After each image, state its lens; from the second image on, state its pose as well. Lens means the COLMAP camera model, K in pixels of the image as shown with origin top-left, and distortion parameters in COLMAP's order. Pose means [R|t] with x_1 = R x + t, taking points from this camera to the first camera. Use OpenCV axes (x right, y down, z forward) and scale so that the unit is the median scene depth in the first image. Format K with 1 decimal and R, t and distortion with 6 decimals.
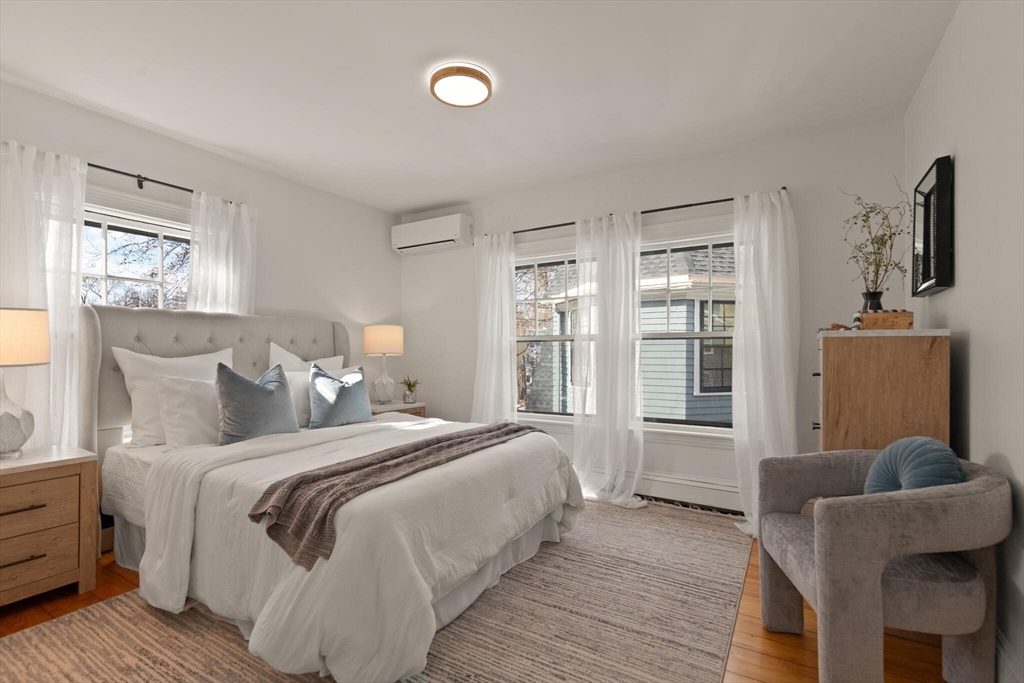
lens RADIAL K [[465.9, 0, 510.9], [0, 465.9, 346.8], [0, 0, 1]] dist [0.002699, -0.001534]
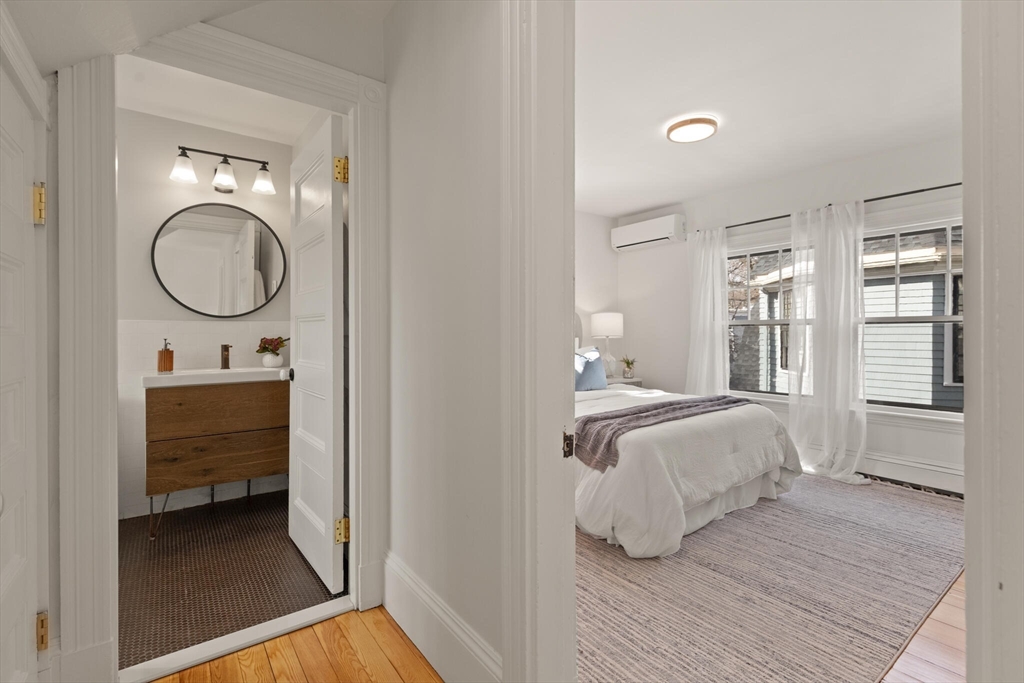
lens RADIAL K [[465.9, 0, 513.3], [0, 465.9, 331.3], [0, 0, 1]] dist [0.002699, -0.001534]
pose [[0.925725, -0.000512, -0.378198, -0.053044], [0.002296, 0.999988, 0.004265, -0.004961], [0.378191, -0.004817, 0.925715, -0.268979]]
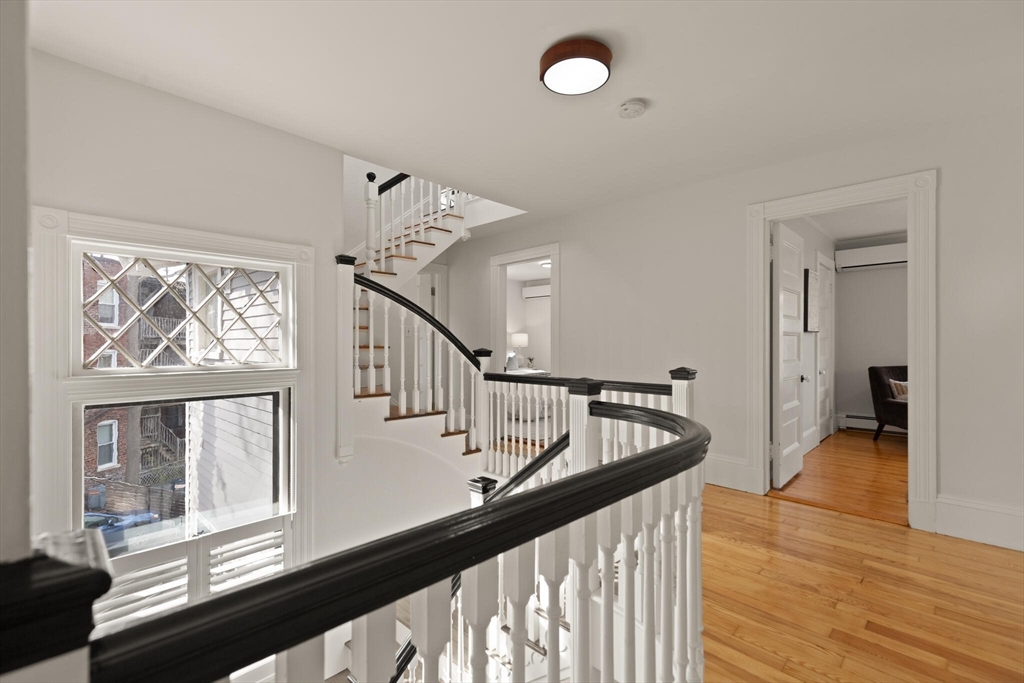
lens RADIAL K [[465.9, 0, 511.5], [0, 465.9, 341.5], [0, 0, 1]] dist [0.002699, -0.001534]
pose [[0.974065, 0.001485, -0.226262, 0.274812], [-0.000394, 0.999988, 0.004868, -0.022770], [0.226266, -0.004652, 0.974054, -1.644241]]
